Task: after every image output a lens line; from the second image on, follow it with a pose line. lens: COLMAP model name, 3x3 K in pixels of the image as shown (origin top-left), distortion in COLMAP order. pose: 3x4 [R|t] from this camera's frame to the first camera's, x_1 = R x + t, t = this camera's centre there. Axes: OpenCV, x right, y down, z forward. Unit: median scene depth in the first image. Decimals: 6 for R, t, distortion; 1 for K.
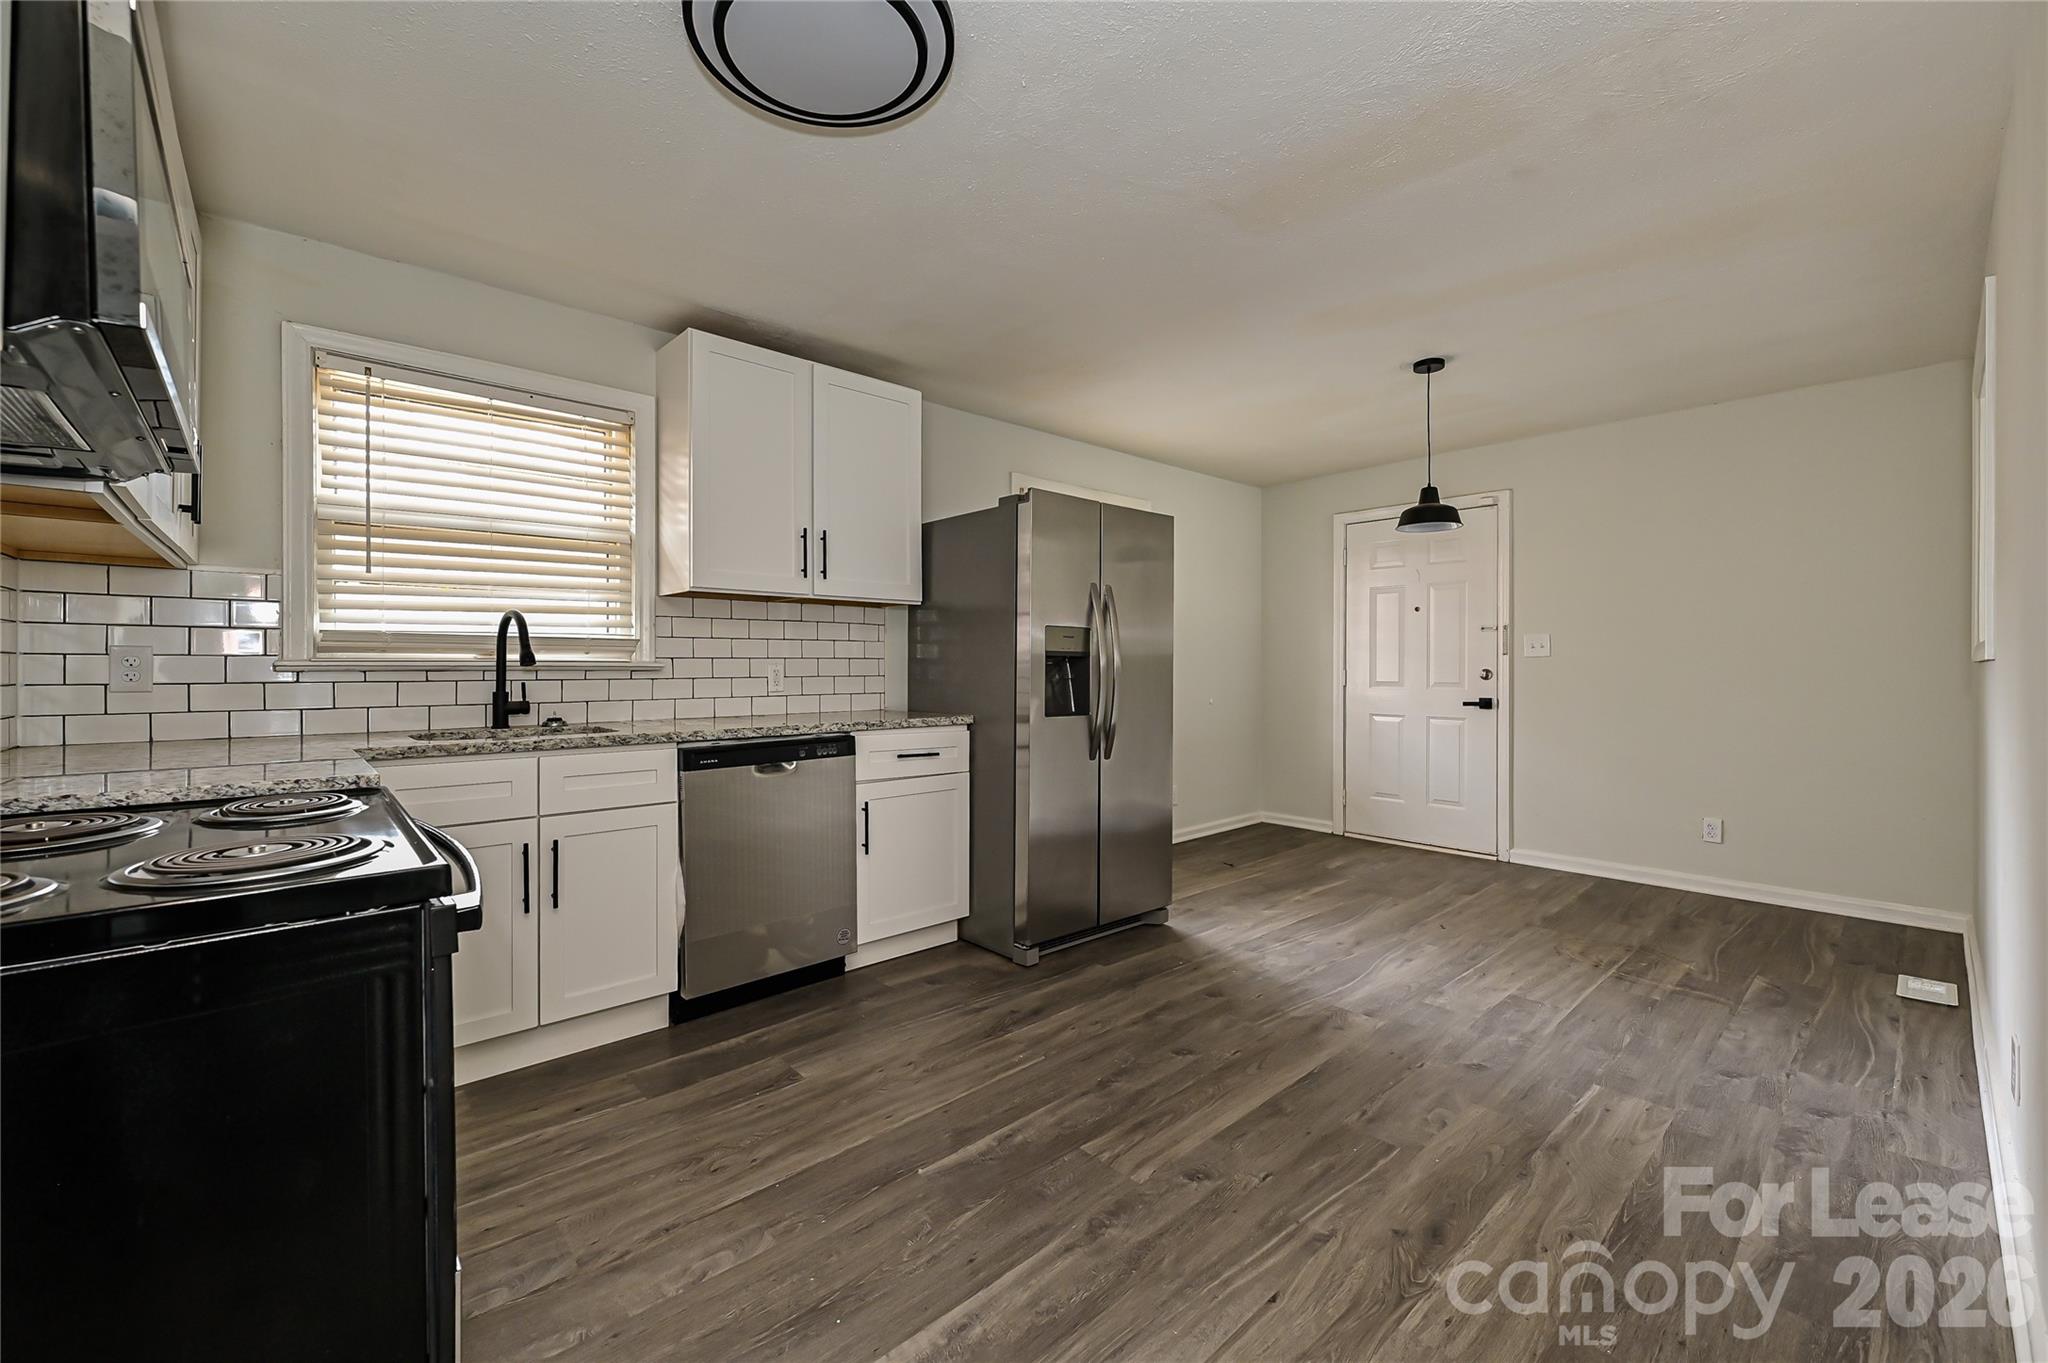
lens RADIAL K [[831.0, 0, 1037.5], [0, 831.0, 672.1], [0, 0, 1]] dist [0.014334, 0.000540]
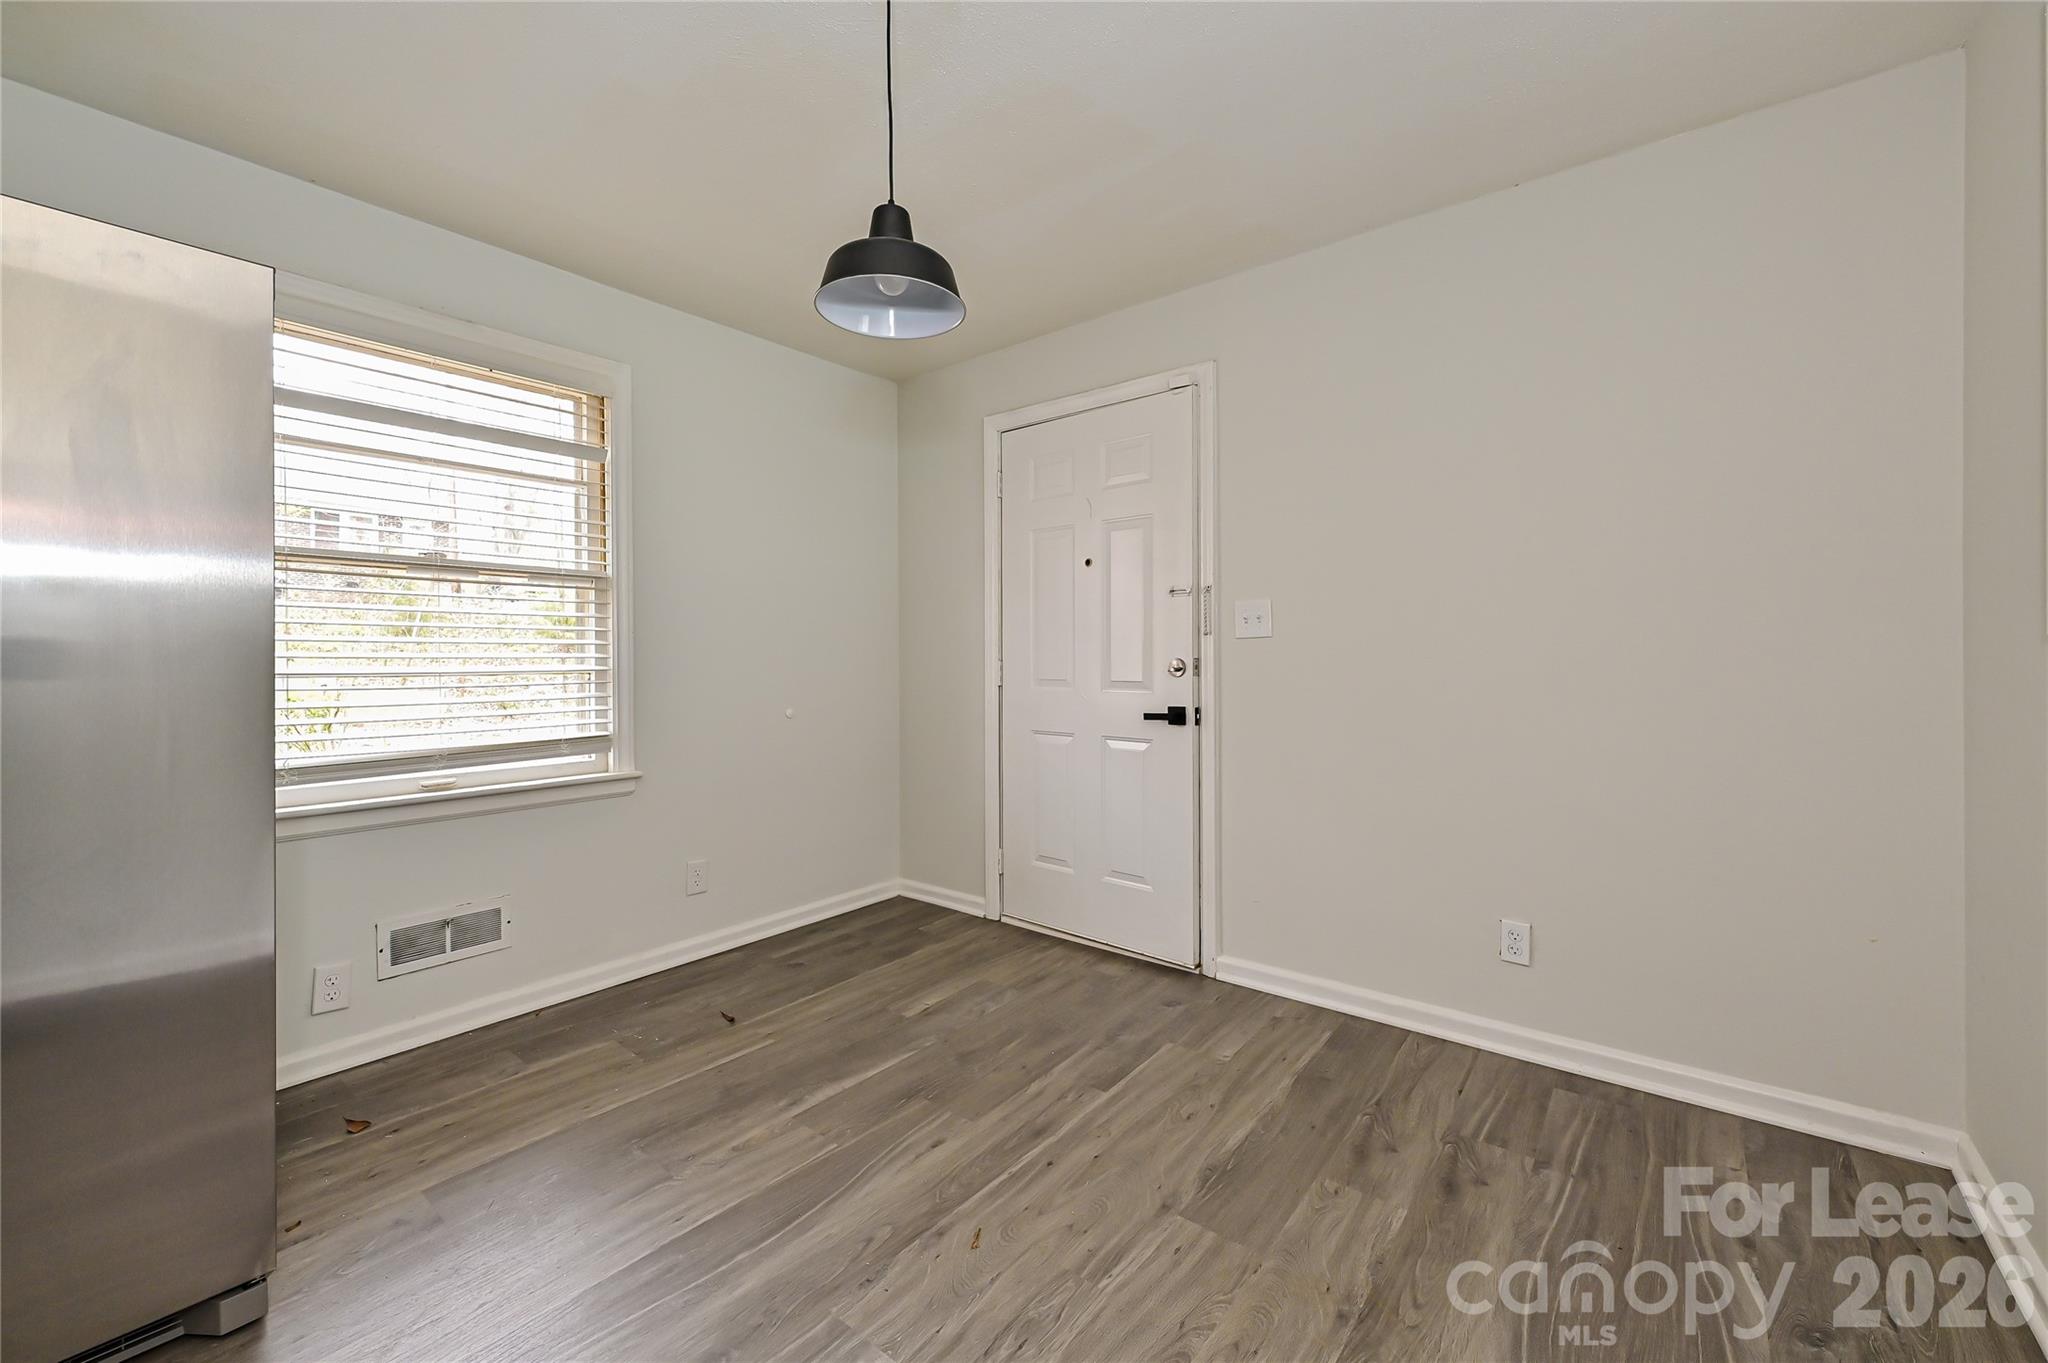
lens RADIAL K [[831.0, 0, 1028.7], [0, 831.0, 677.5], [0, 0, 1]] dist [0.014334, 0.000540]
pose [[0.988050, -0.010001, 0.153809, 0.361622], [0.007958, 0.999872, 0.013888, 0.001154], [-0.153928, -0.012498, 0.988003, 0.454087]]
